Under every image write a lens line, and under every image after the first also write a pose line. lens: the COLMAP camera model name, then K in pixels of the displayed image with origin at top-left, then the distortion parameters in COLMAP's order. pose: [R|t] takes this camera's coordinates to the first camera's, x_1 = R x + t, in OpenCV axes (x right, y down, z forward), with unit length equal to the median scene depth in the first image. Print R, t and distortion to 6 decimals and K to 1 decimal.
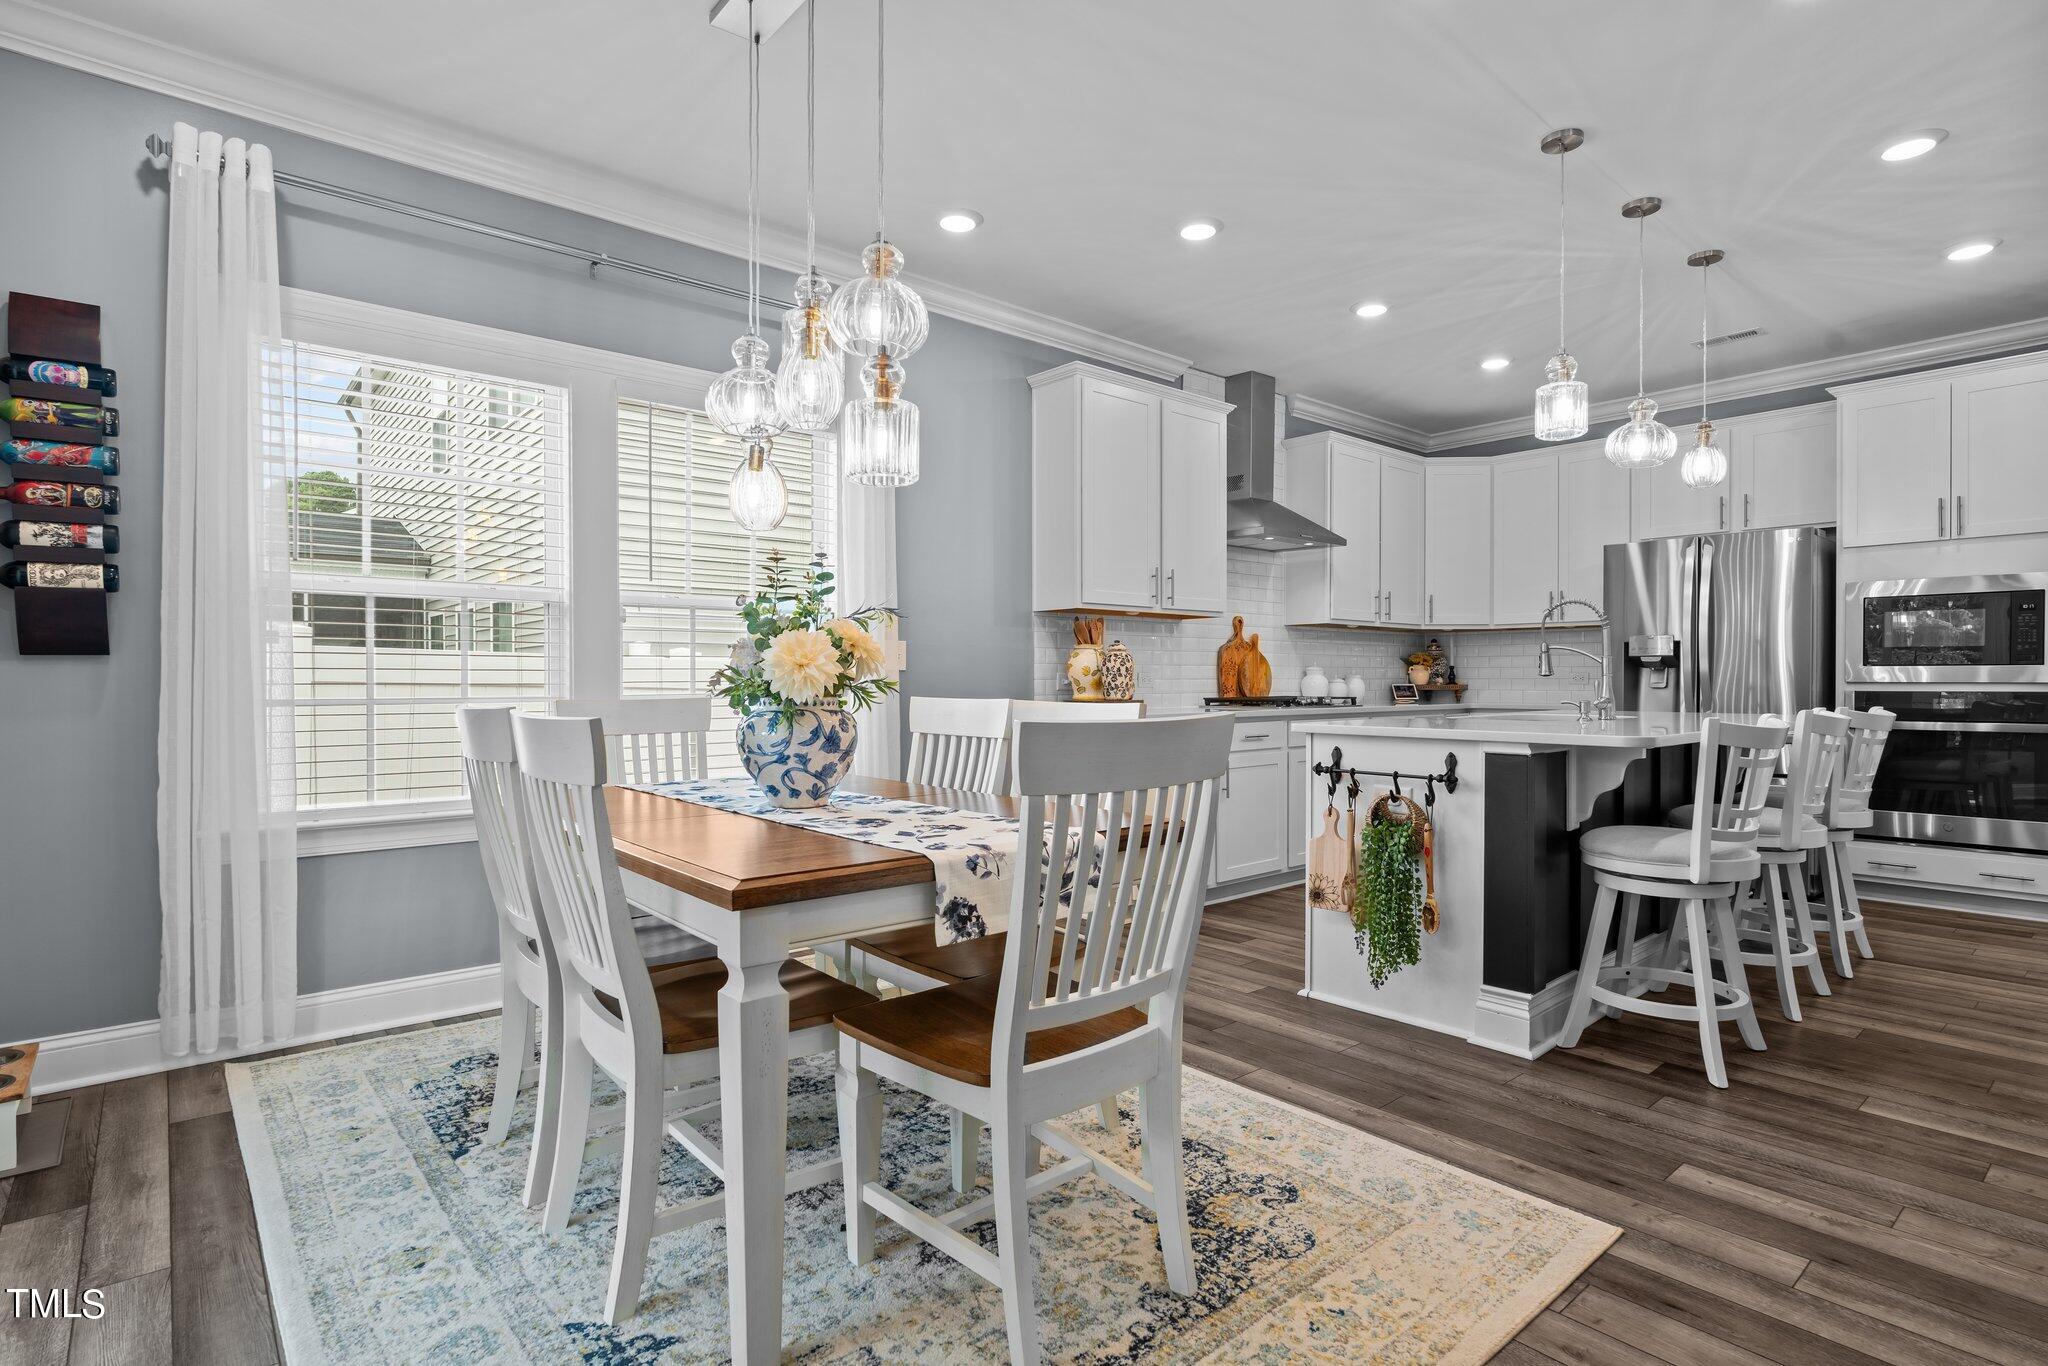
lens RADIAL K [[1030.3, 0, 1033.3], [0, 1030.3, 687.1], [0, 0, 1]] dist [-0.001497, 0.000284]
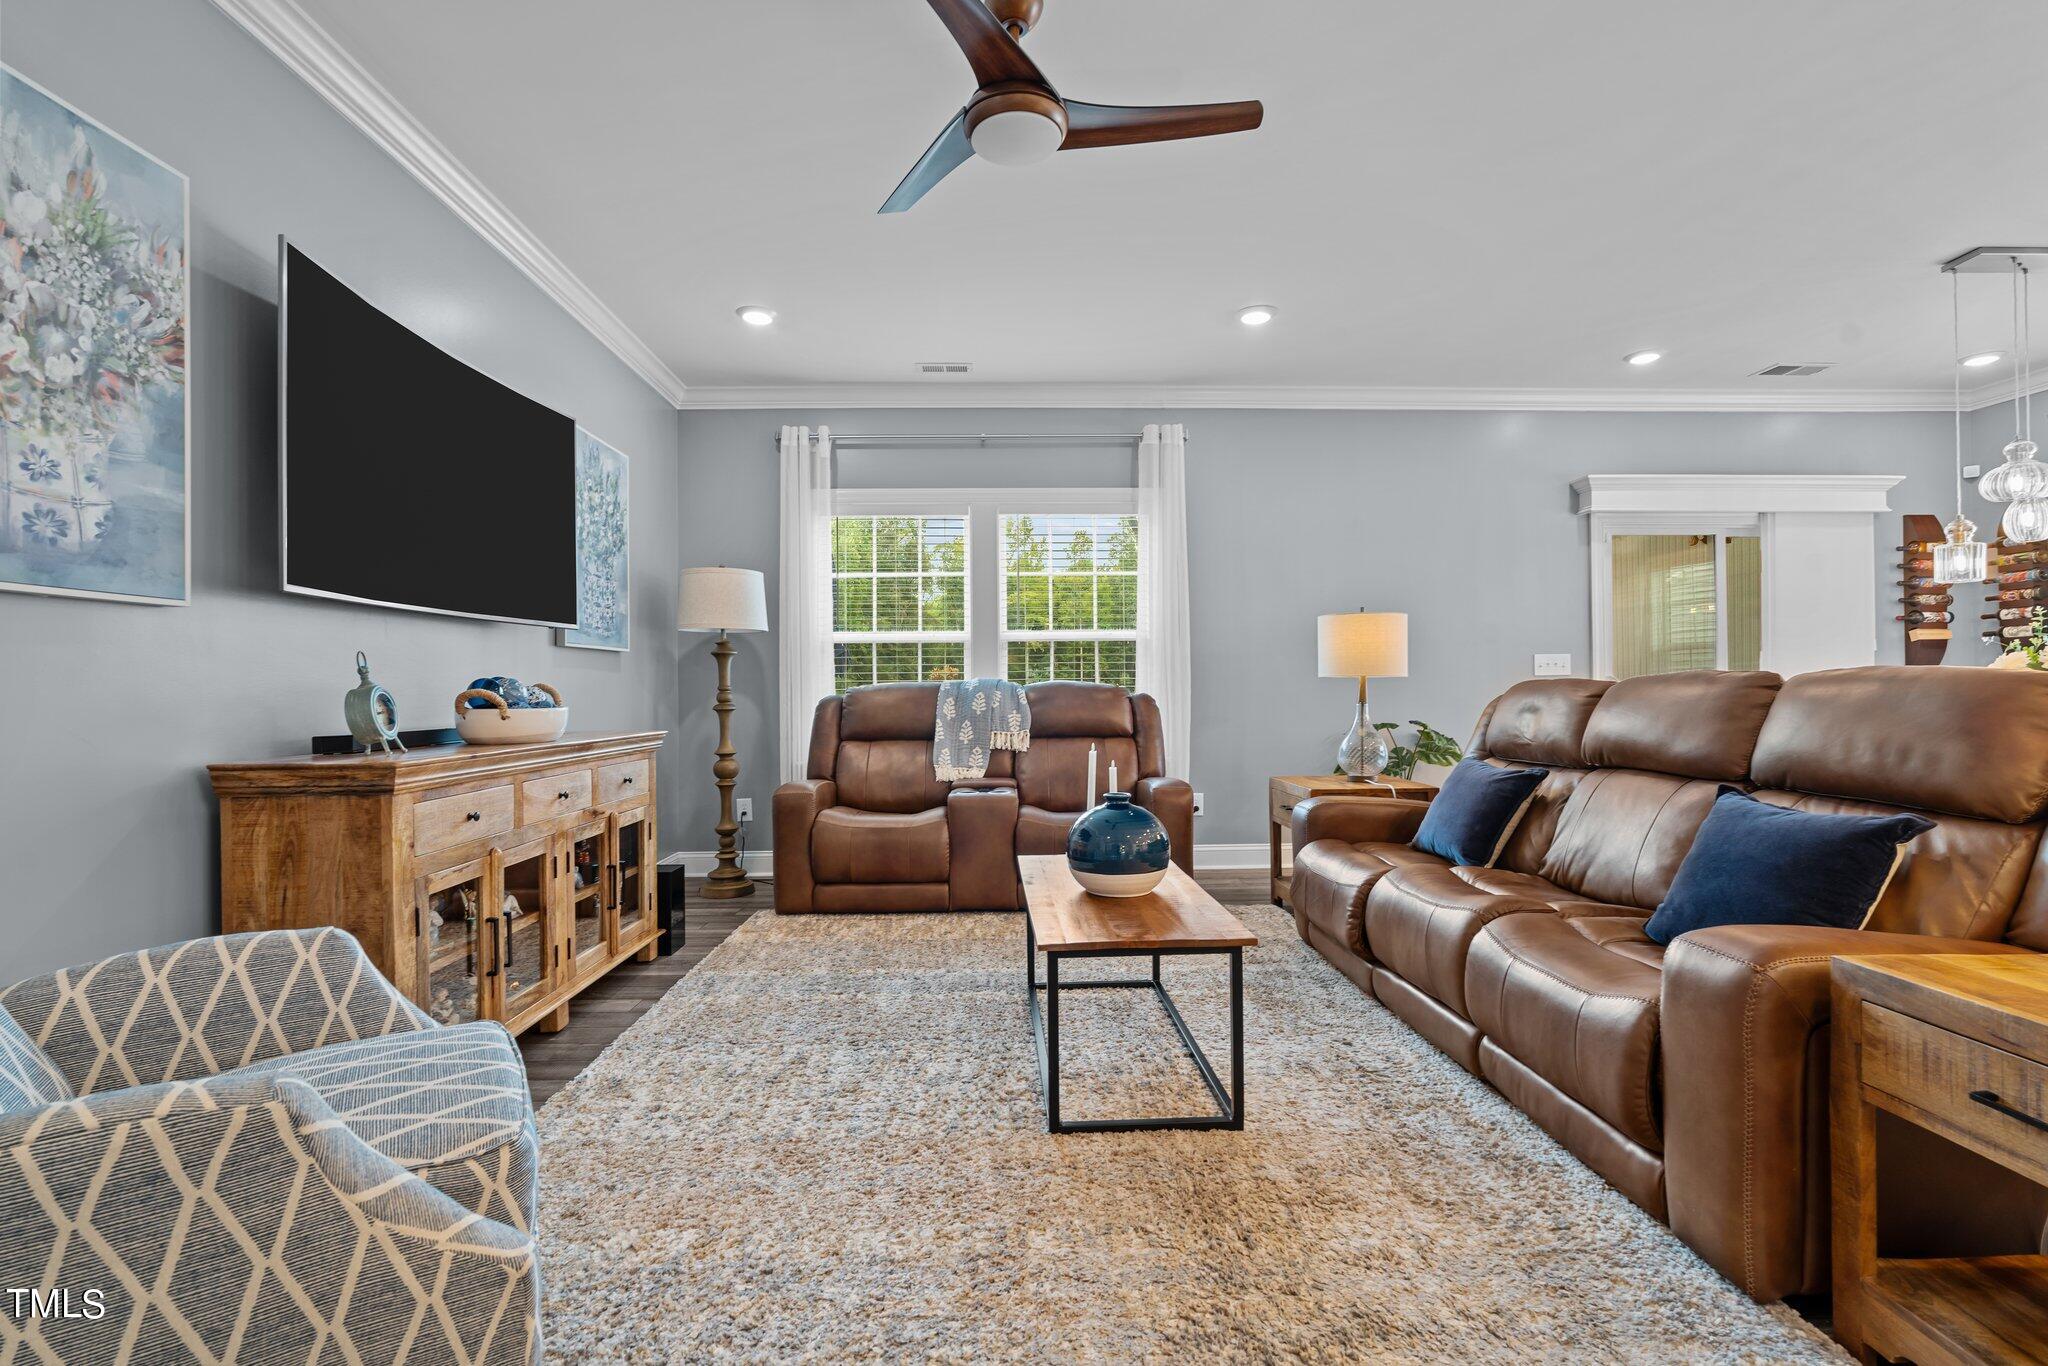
lens RADIAL K [[890.9, 0, 1022.3], [0, 890.9, 680.0], [0, 0, 1]] dist [-0.008335, 0.000704]
pose [[-0.627931, 0.003157, -0.778262, 1.418173], [0.005532, 0.999985, -0.000407, -0.010982], [0.778249, -0.004561, -0.627939, 0.394295]]
